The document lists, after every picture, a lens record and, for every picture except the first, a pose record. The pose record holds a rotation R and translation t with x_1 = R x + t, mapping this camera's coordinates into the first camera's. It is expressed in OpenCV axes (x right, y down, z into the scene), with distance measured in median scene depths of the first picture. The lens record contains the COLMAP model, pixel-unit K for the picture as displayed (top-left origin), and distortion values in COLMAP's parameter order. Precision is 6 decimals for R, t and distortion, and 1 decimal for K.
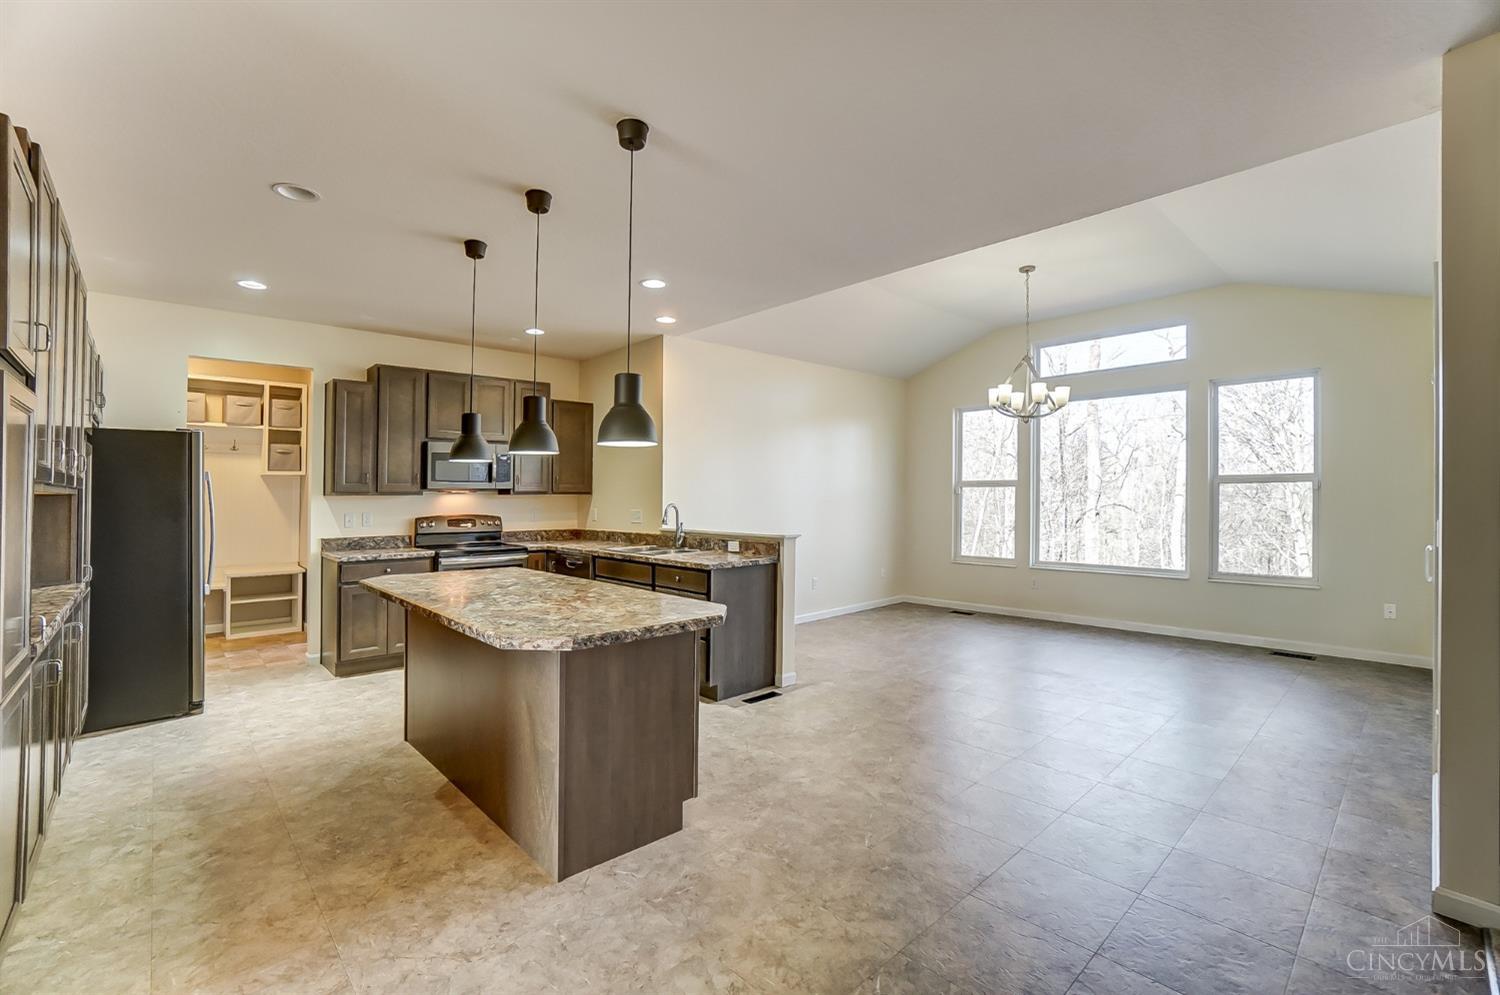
lens RADIAL K [[666.7, 0, 750.2], [0, 666.7, 485.6], [0, 0, 1]] dist [-0.033659, 0.007486]
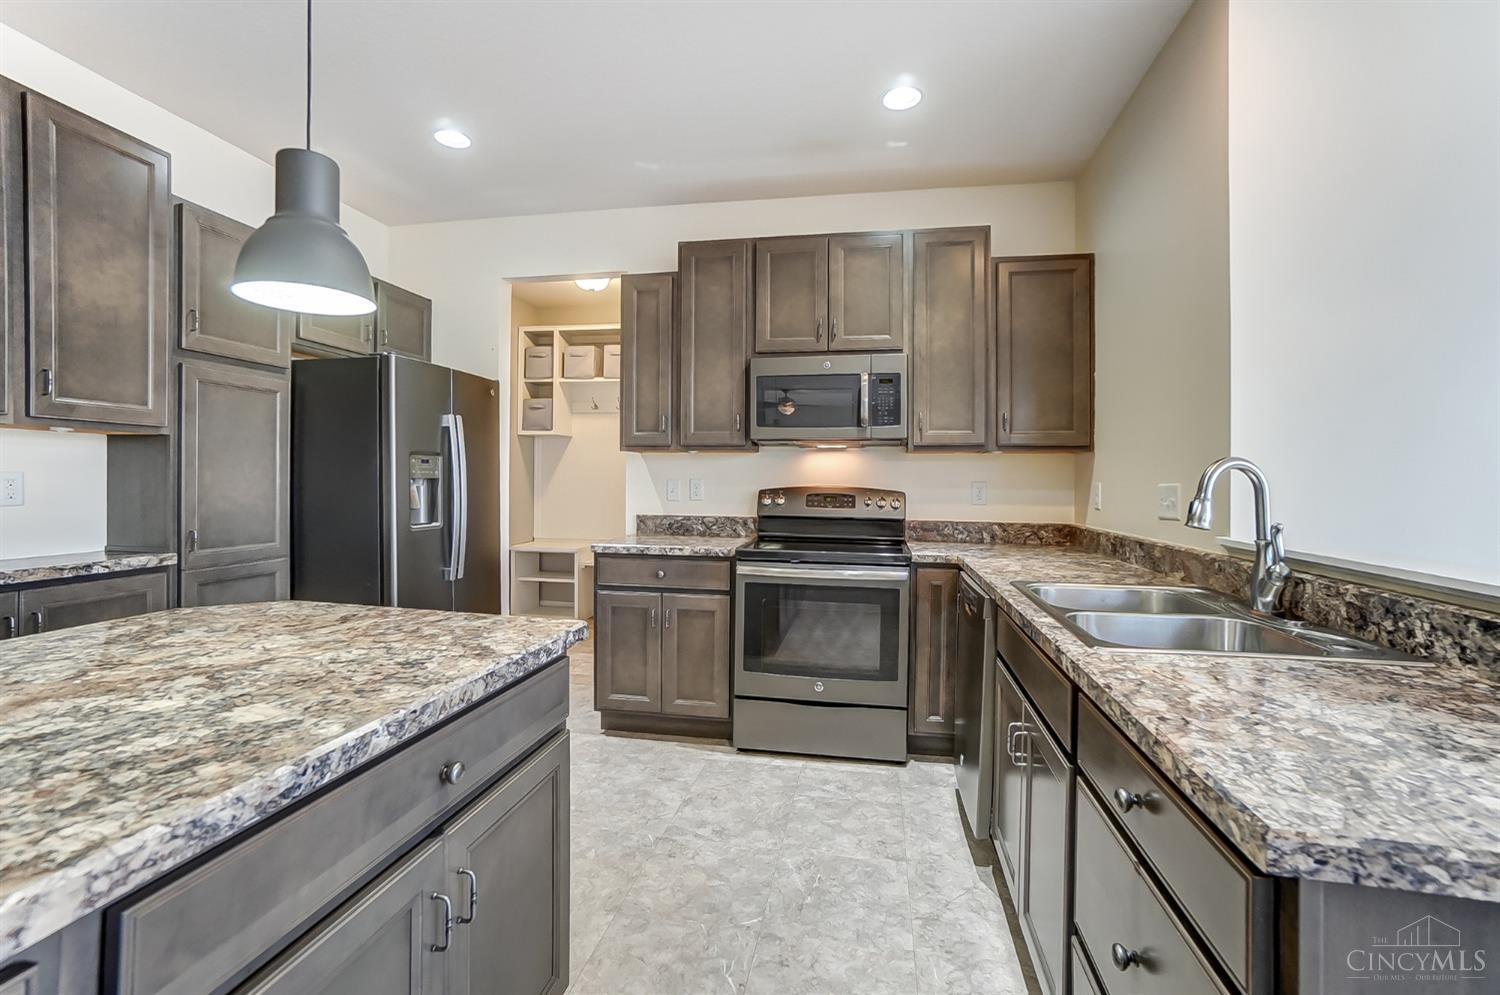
lens RADIAL K [[666.7, 0, 750.7], [0, 666.7, 473.0], [0, 0, 1]] dist [-0.033659, 0.007486]
pose [[0.599201, 0.002476, -0.800595, -0.017966], [-0.000918, 0.999997, 0.002406, 0.034116], [0.800598, -0.000707, 0.599201, 0.665772]]
